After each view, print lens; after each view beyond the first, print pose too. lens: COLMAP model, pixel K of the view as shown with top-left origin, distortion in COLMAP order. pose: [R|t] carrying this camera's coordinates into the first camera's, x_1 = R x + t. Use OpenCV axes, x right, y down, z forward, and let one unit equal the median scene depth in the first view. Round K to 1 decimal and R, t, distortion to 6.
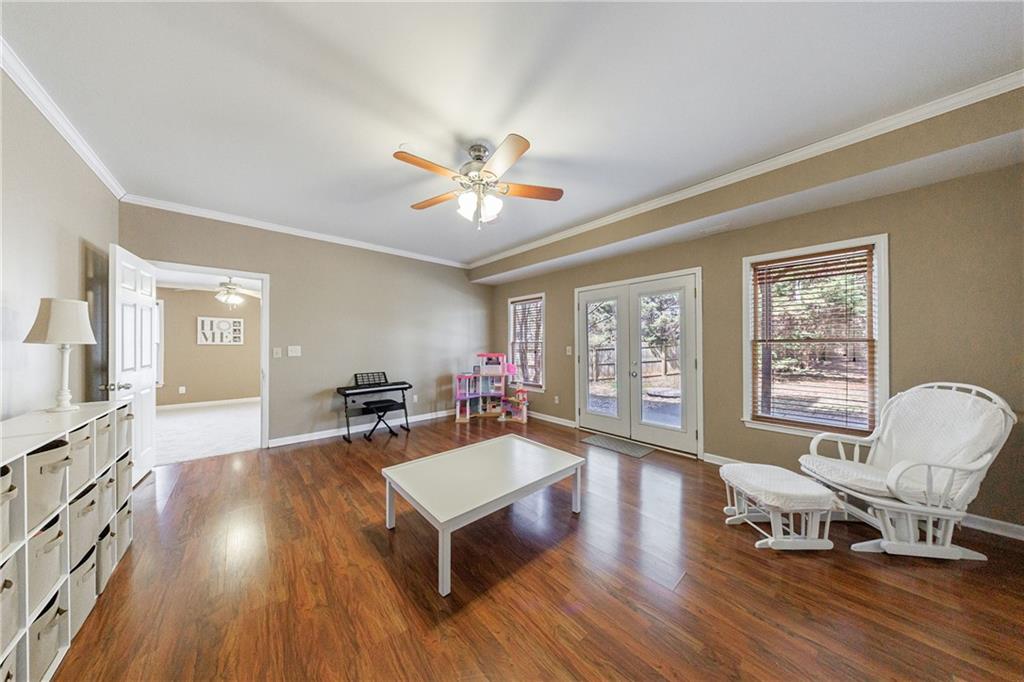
lens RADIAL K [[303.2, 0, 501.2], [0, 303.2, 341.8], [0, 0, 1]] dist [0.010206, -0.000077]
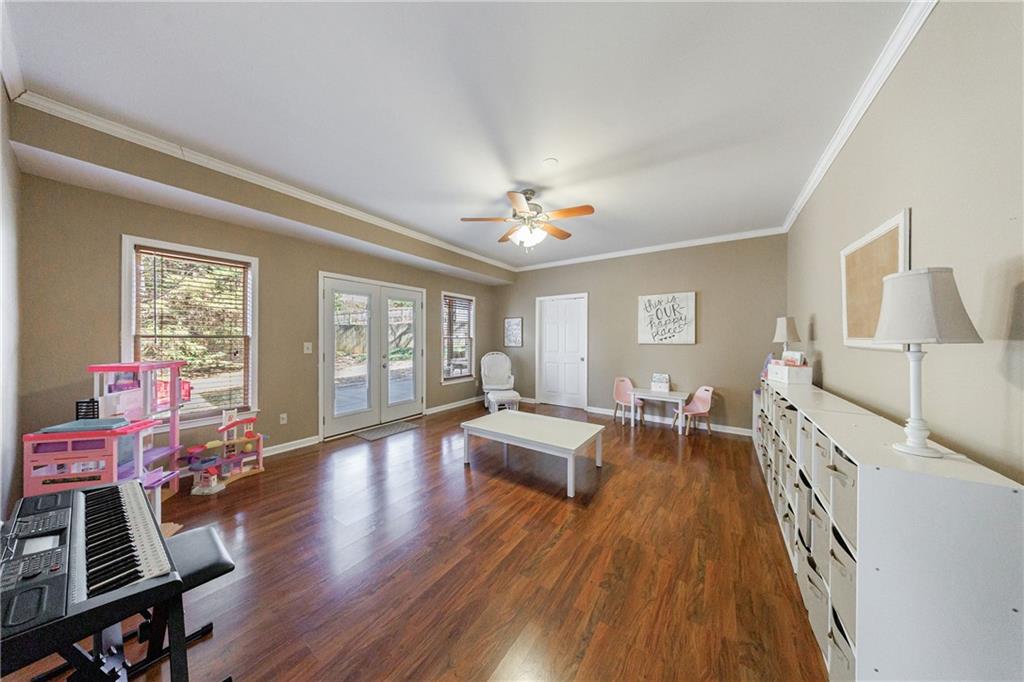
lens RADIAL K [[303.2, 0, 503.2], [0, 303.2, 339.3], [0, 0, 1]] dist [0.010206, -0.000077]
pose [[-0.245087, -0.000683, 0.969501, -0.801245], [-0.009230, 0.999956, -0.001629, 0.004953], [-0.969457, -0.009348, -0.245082, 0.864711]]
